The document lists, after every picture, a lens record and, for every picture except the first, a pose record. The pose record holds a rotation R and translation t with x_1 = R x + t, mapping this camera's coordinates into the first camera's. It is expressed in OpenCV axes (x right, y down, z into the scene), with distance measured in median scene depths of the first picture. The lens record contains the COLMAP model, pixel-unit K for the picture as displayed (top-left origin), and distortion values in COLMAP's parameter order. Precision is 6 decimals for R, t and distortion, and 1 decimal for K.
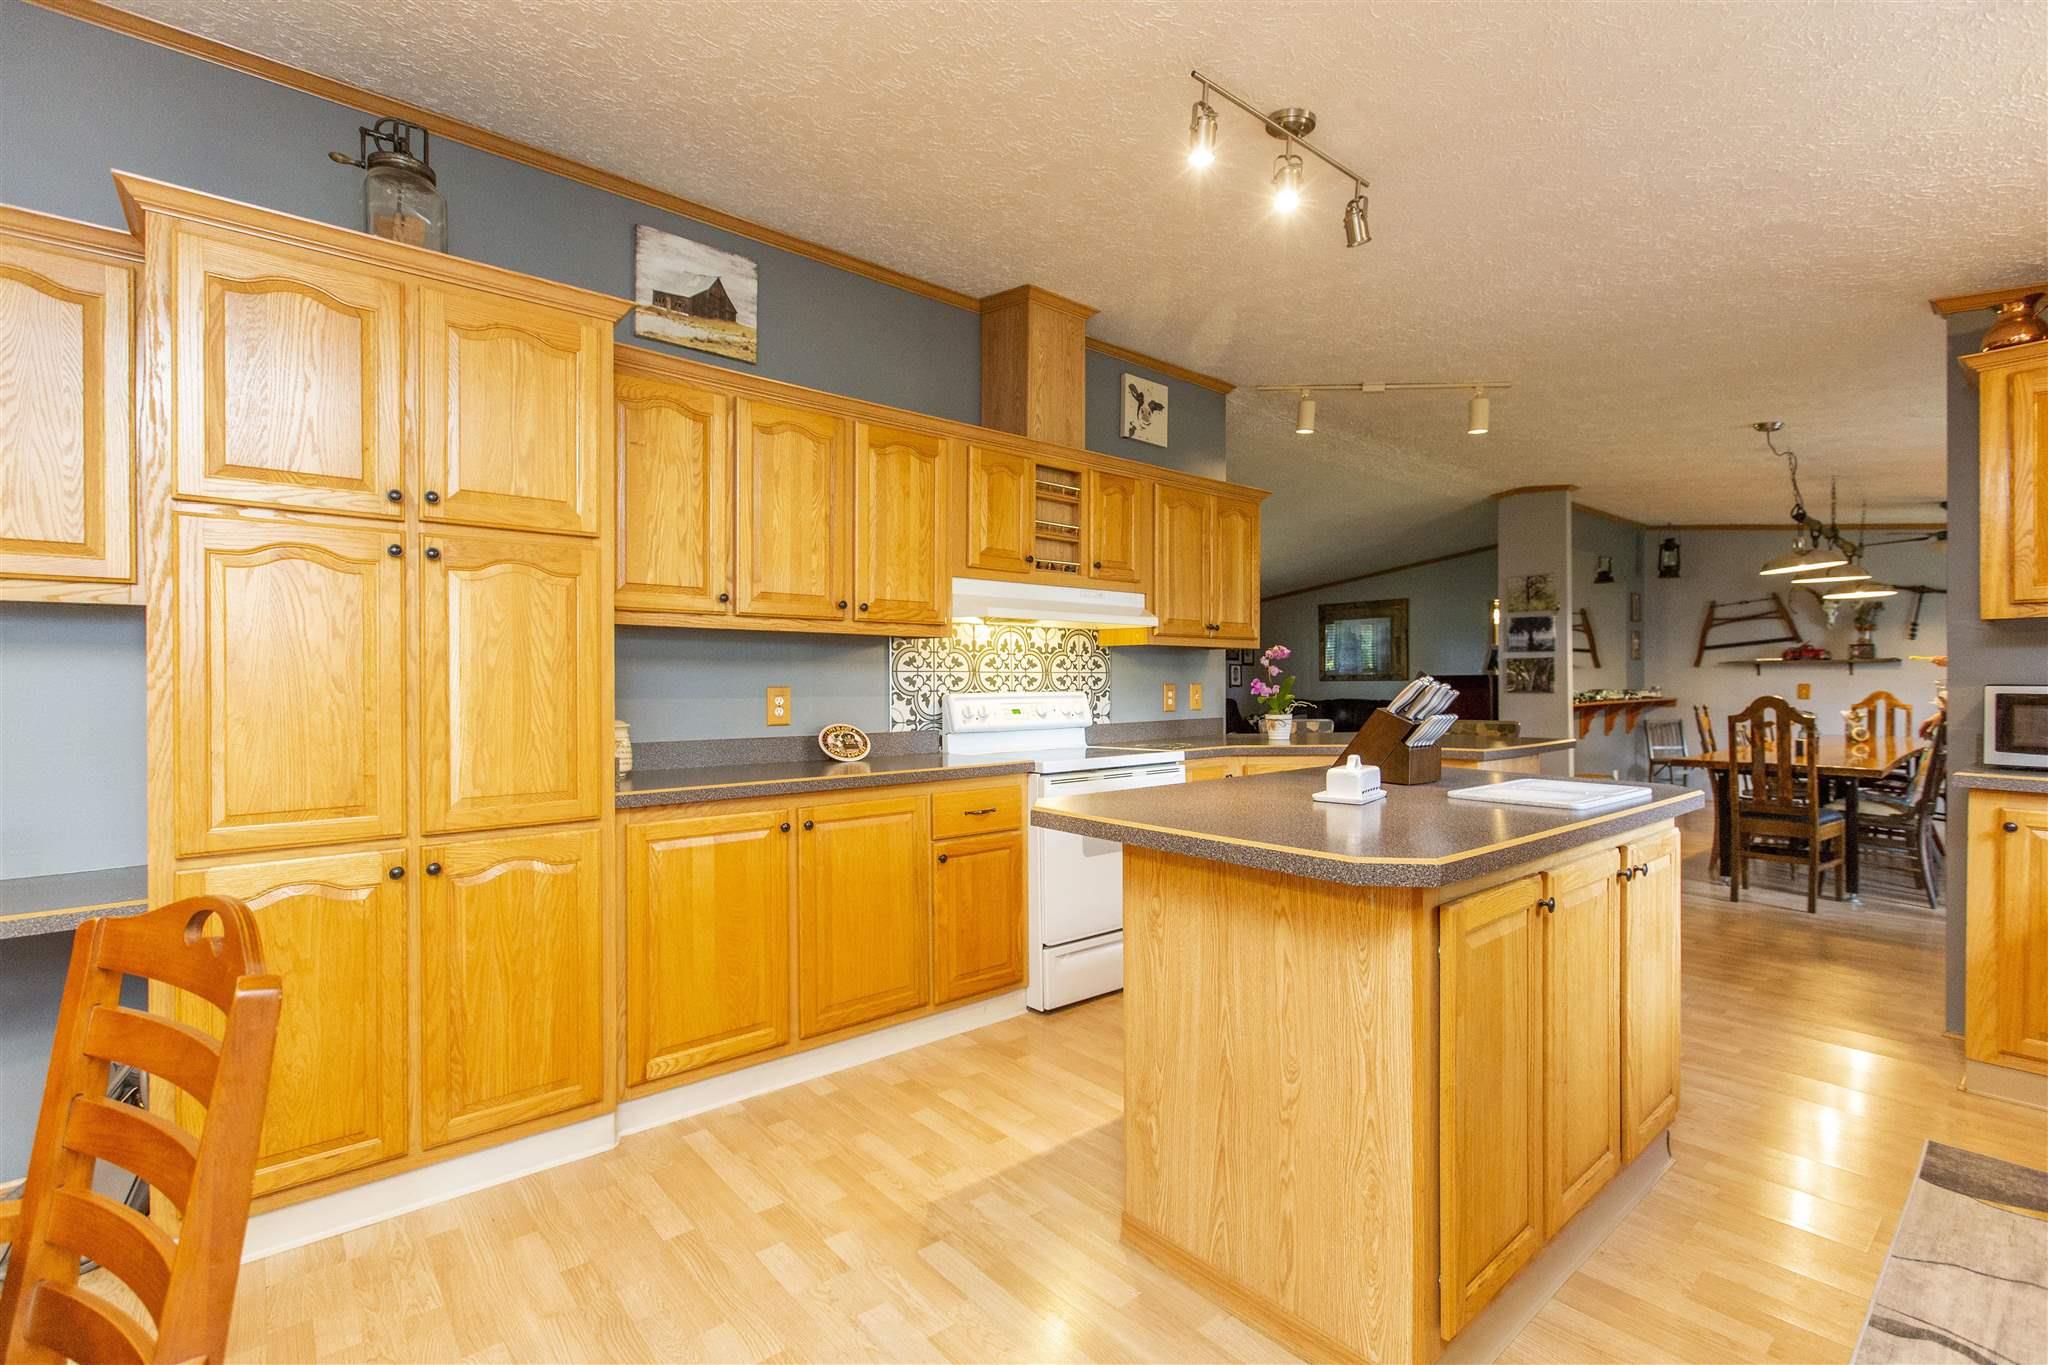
lens RADIAL K [[919.1, 0, 1024.0], [0, 919.1, 682.5], [0, 0, 1]] dist [0.001546, 0.000192]
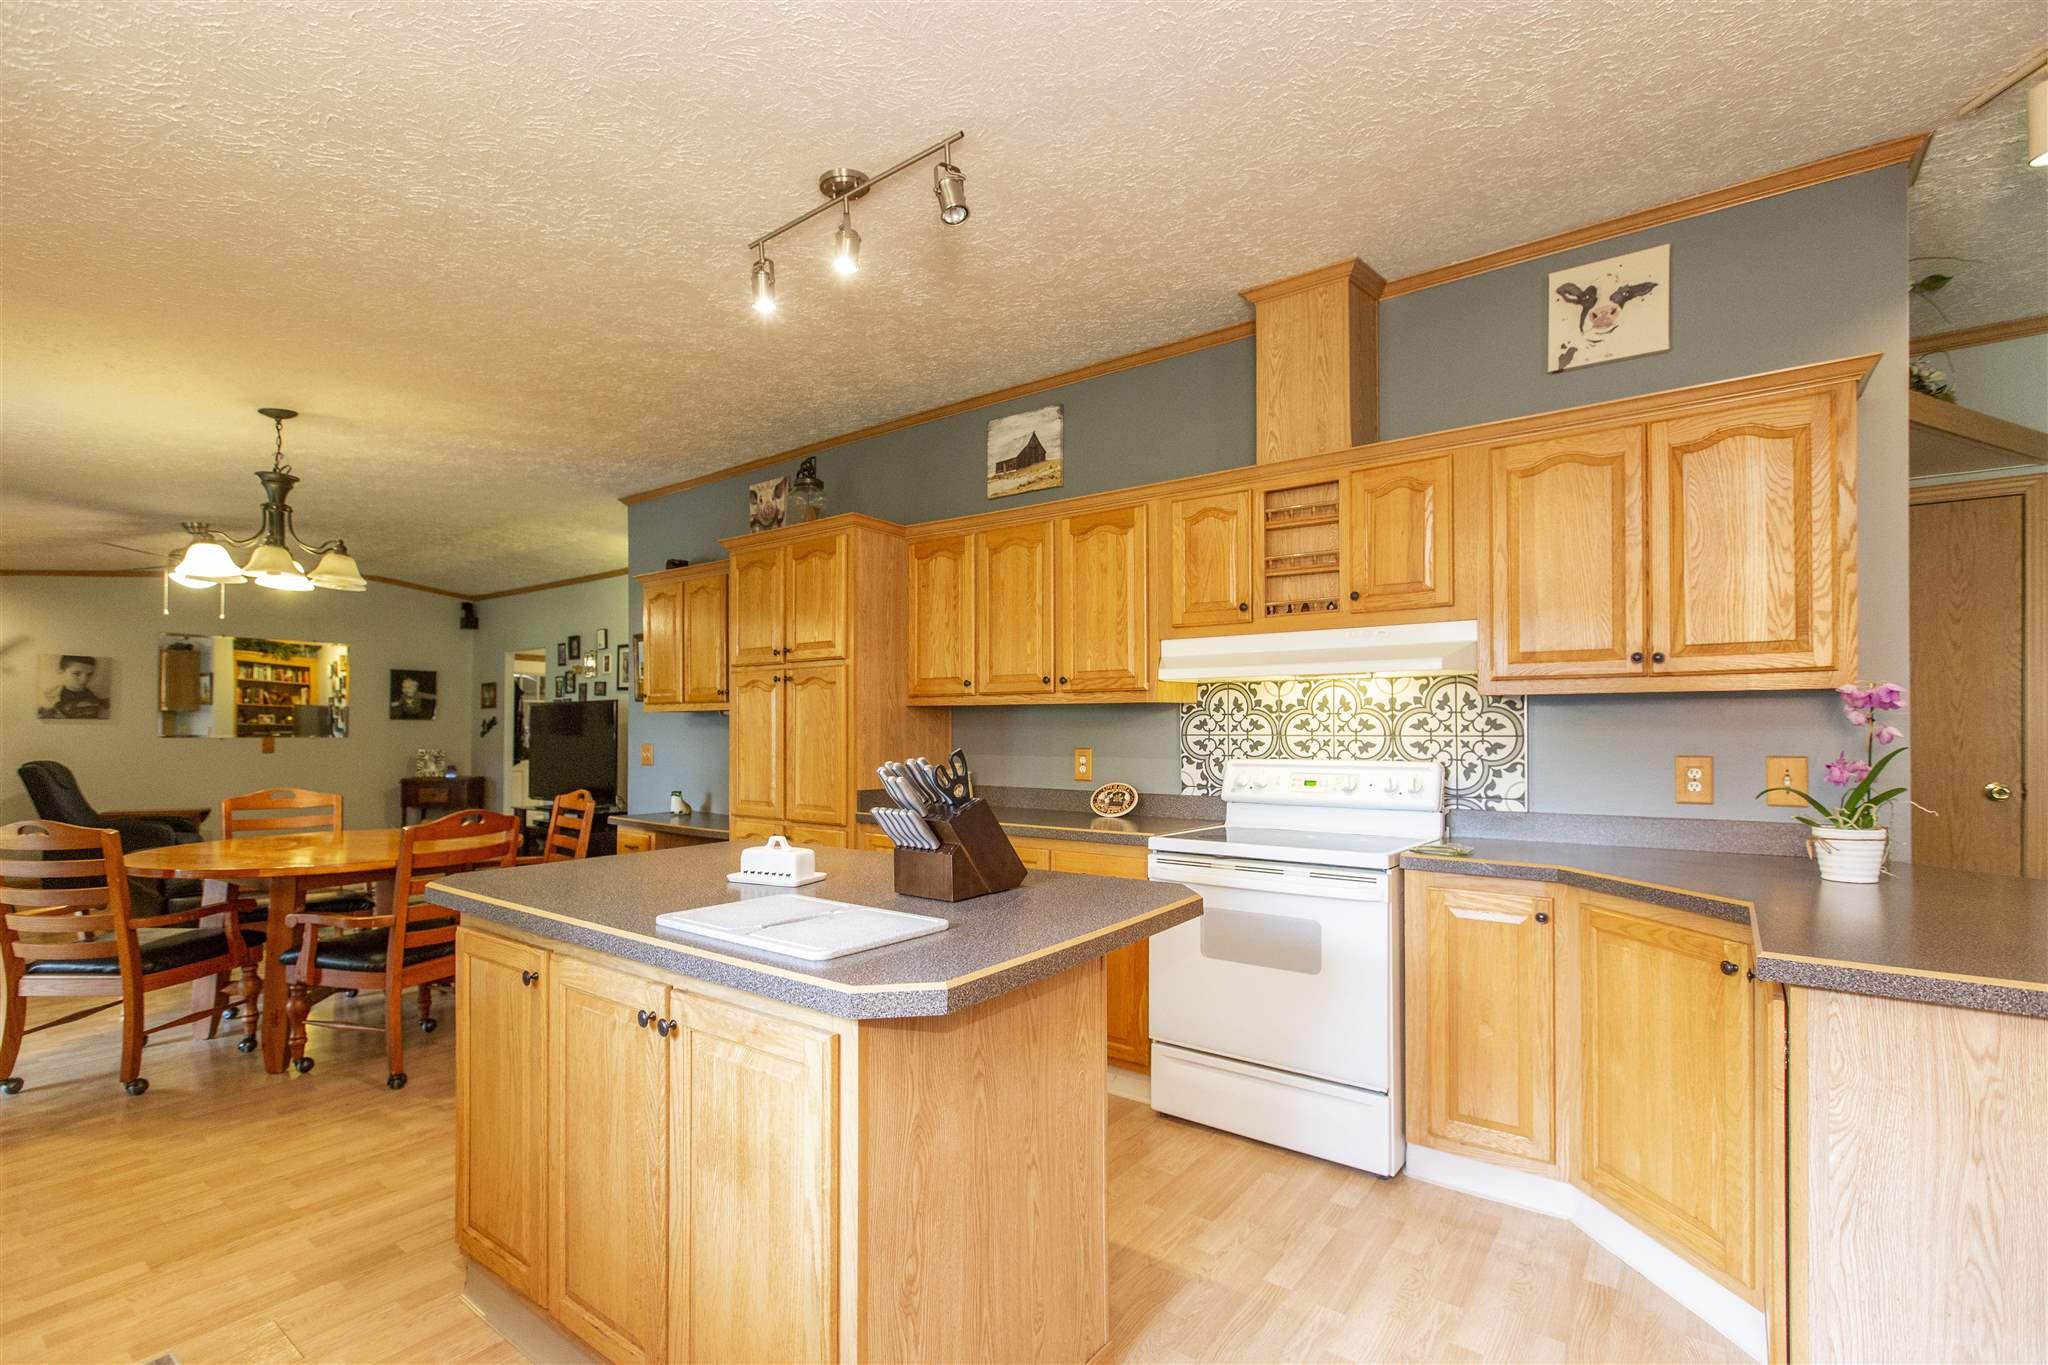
lens RADIAL K [[913.0, 0, 1039.2], [0, 913.0, 722.1], [0, 0, 1]] dist [0.000362, -0.000150]
pose [[0.233192, -0.004293, -0.972421, 0.906885], [0.000148, 0.999990, -0.004379, -0.024870], [0.972431, 0.000877, 0.233190, 0.696030]]
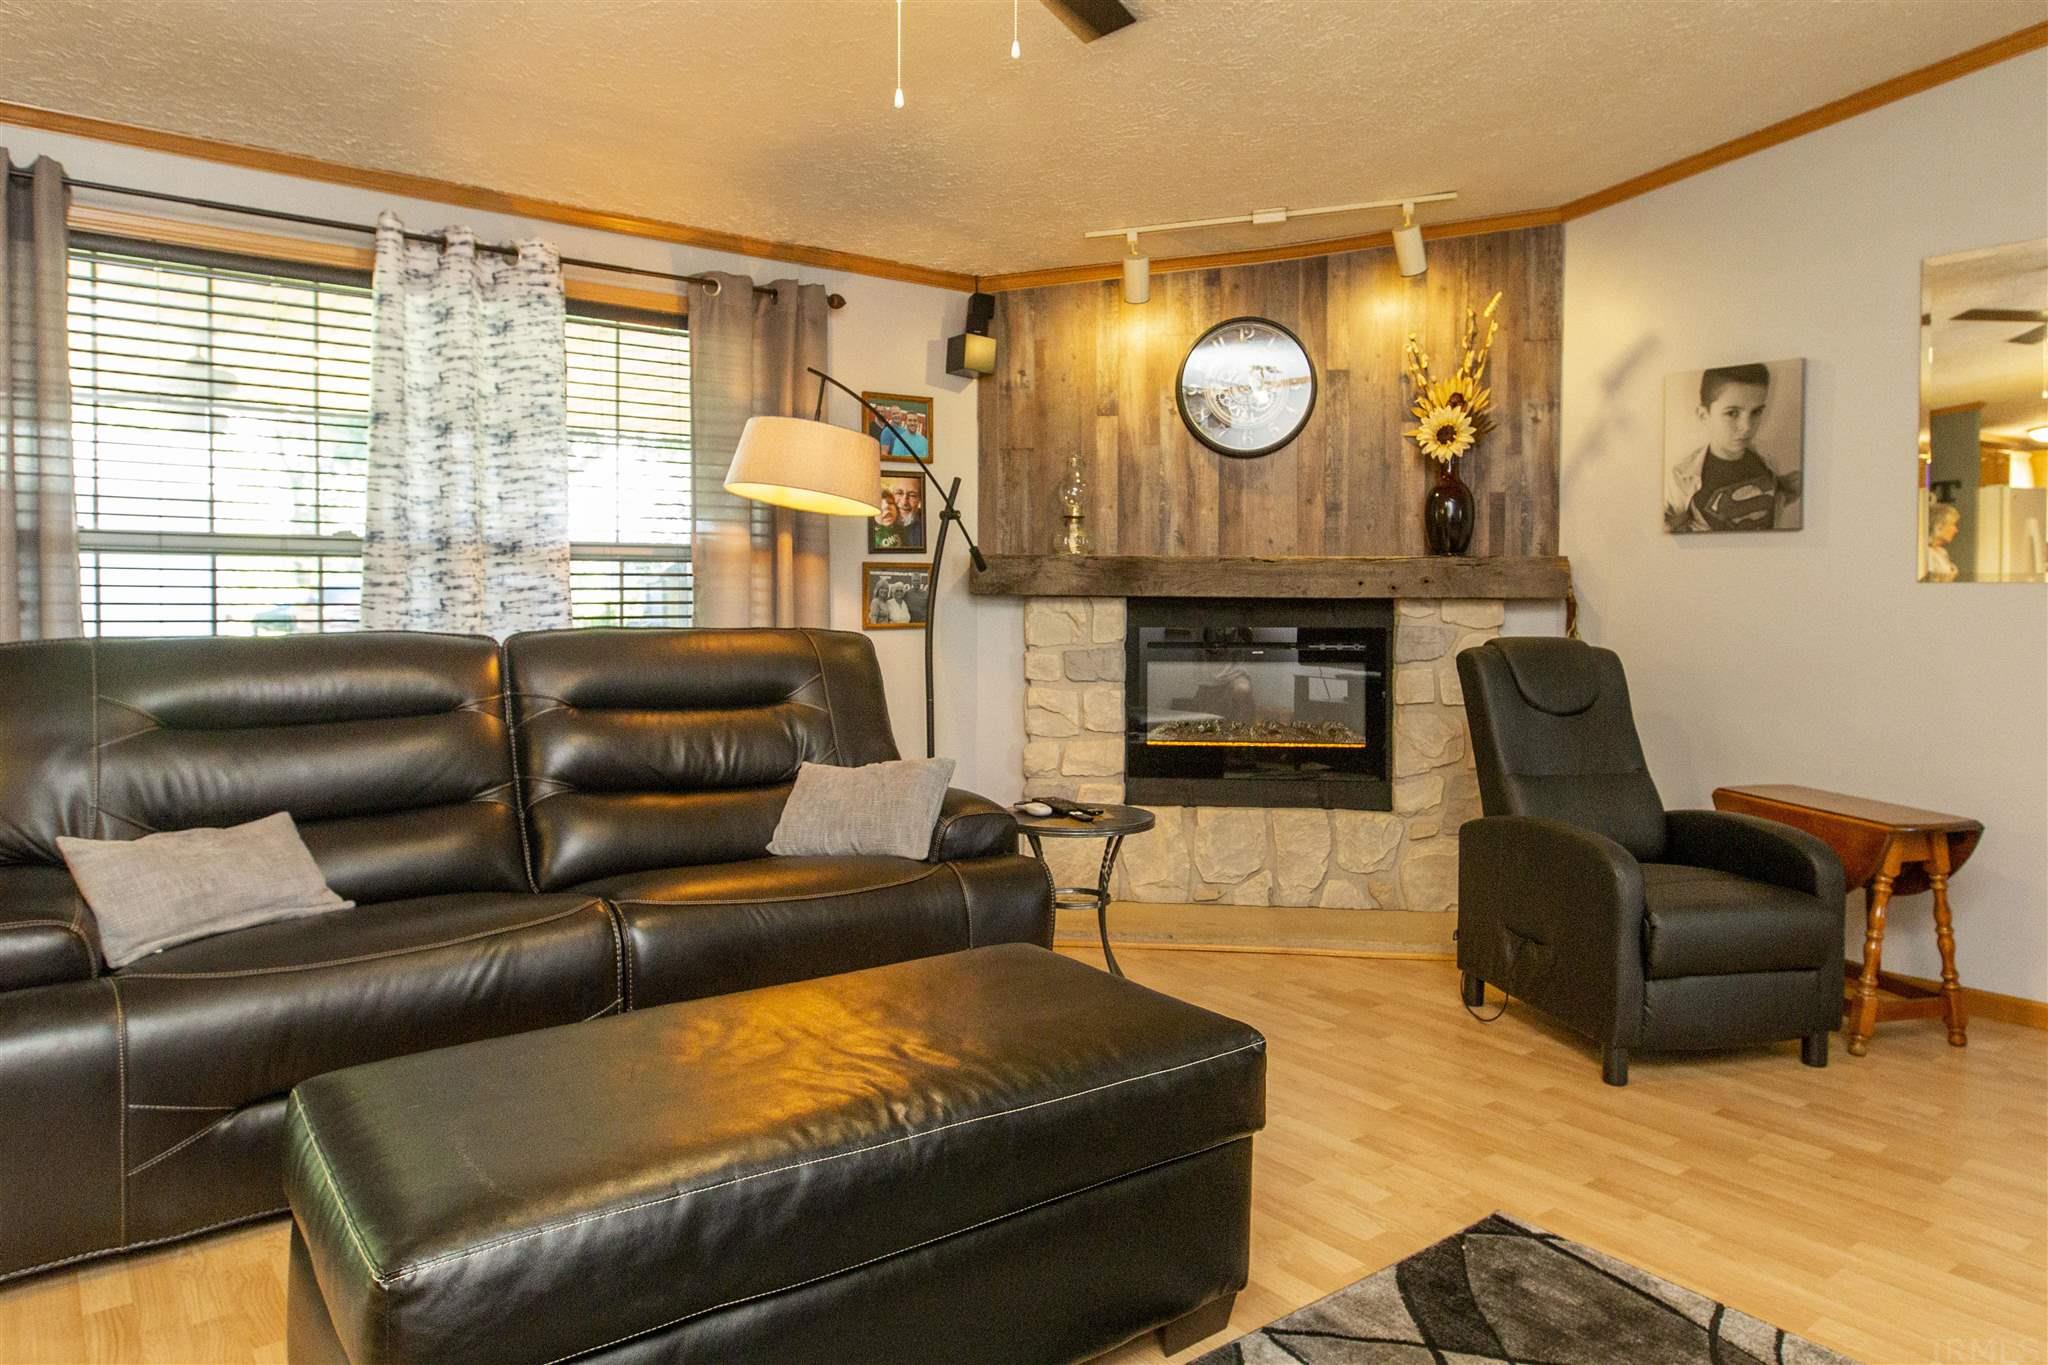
lens RADIAL K [[1332.7, 0, 1013.9], [0, 1332.7, 670.1], [0, 0, 1]] dist [-0.000311, 0.000740]
pose [[-0.999164, 0.001949, 0.040828, -1.251199], [0.004234, 0.998425, 0.055943, 0.014892], [-0.040654, 0.056069, -0.997599, 0.197566]]
